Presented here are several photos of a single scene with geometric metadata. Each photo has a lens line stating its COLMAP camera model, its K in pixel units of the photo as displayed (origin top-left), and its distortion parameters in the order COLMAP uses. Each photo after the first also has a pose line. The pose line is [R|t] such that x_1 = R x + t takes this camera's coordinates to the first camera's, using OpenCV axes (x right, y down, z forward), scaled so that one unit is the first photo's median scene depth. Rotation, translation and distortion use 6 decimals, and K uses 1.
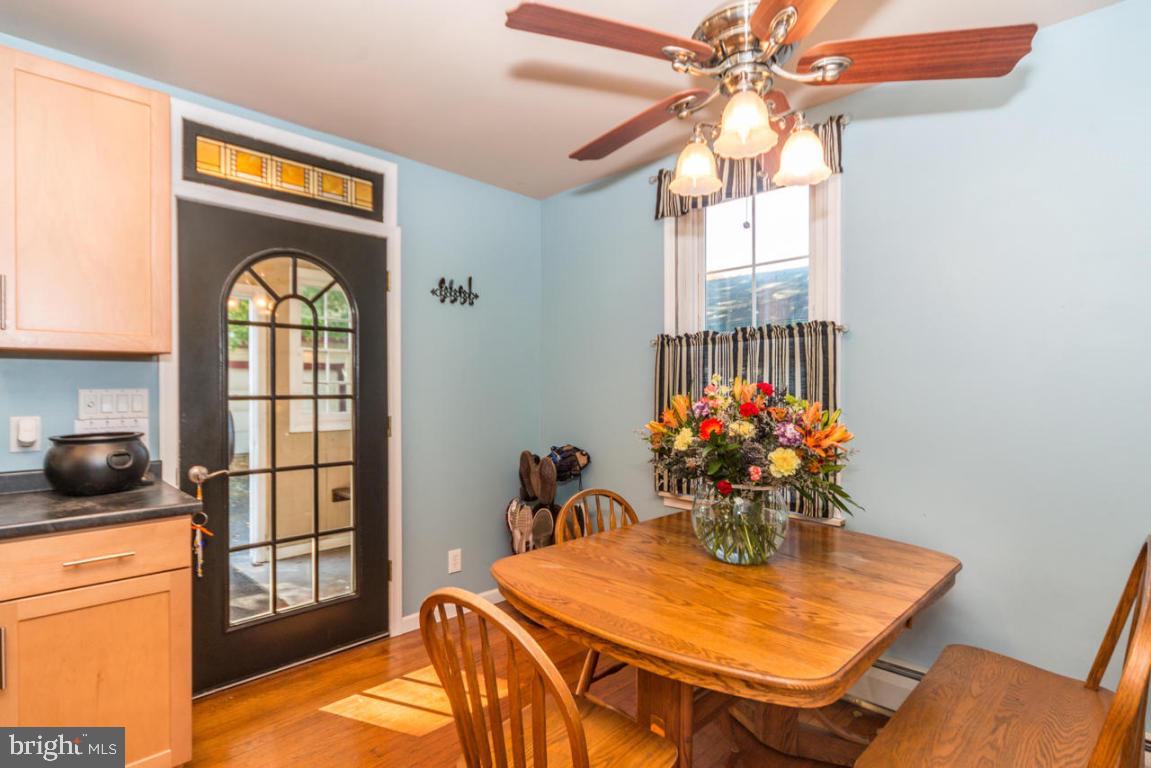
lens RADIAL K [[589.3, 0, 574.6], [0, 589.3, 387.2], [0, 0, 1]] dist [0.001564, 0.000048]
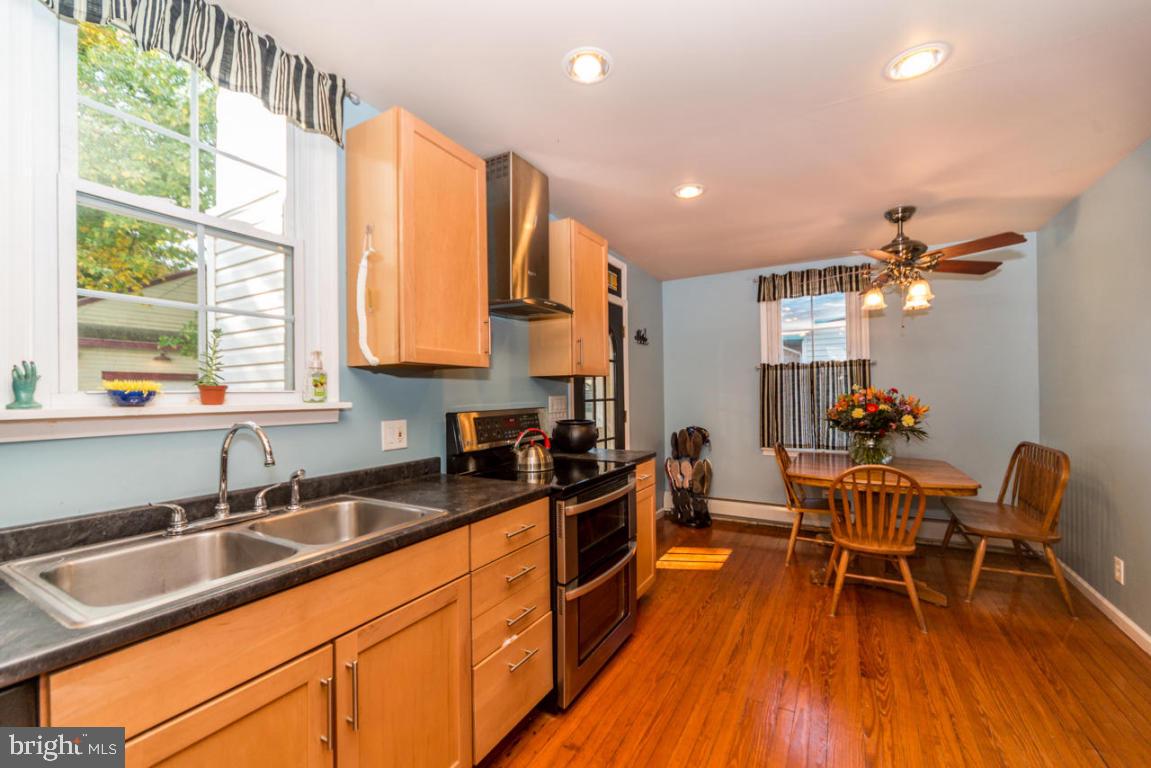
lens RADIAL K [[462.6, 0, 579.4], [0, 462.6, 391.5], [0, 0, 1]] dist [-0.008176, -0.000421]
pose [[0.964893, -0.009217, 0.262482, -0.899782], [0.012280, 0.999874, -0.010032, 0.006757], [-0.262356, 0.012904, 0.964885, -0.297239]]
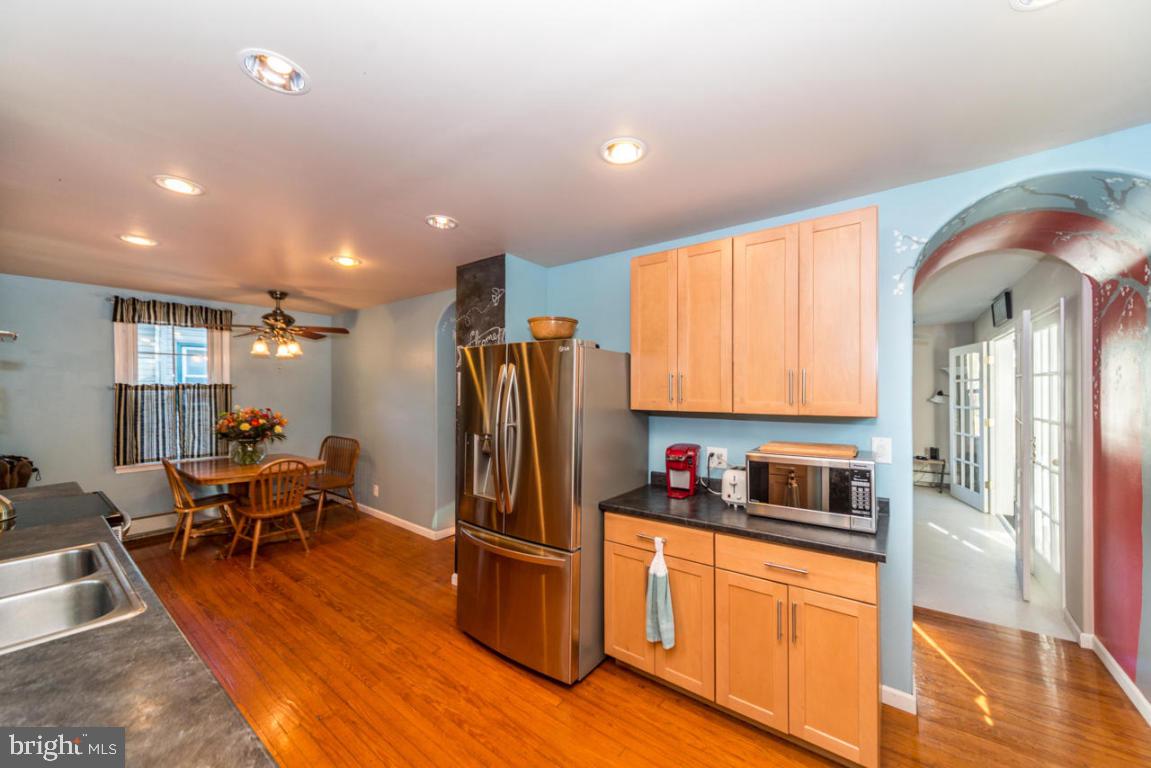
lens RADIAL K [[425.3, 0, 575.2], [0, 425.3, 389.1], [0, 0, 1]] dist [-0.000042, 0.000008]
pose [[-0.143739, 0.004065, 0.989607, -1.594567], [0.006711, 0.999973, -0.003133, -0.064400], [-0.989593, 0.006191, -0.143762, -0.291528]]
